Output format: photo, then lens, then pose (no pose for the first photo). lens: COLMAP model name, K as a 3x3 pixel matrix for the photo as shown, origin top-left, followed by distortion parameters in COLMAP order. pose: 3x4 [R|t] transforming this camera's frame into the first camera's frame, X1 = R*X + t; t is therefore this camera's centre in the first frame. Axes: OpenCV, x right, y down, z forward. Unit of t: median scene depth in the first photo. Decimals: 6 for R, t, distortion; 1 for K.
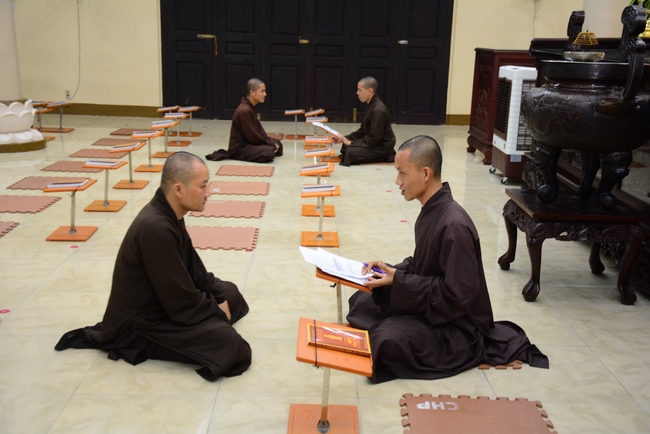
lens RADIAL K [[756.7, 0, 325.0], [0, 756.7, 217.0], [0, 0, 1]] dist [0.106230, 0.036995]
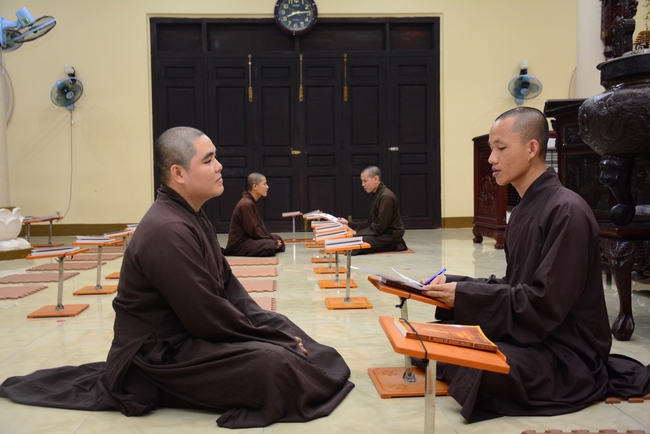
lens RADIAL K [[717.3, 0, 325.0], [0, 717.3, 217.0], [0, 0, 1]] dist [0.063403, 0.018652]
pose [[0.998201, -0.048004, 0.035931, -0.037241], [0.054262, 0.978164, -0.200628, 0.062322], [-0.025515, 0.202217, 0.979008, 0.116217]]
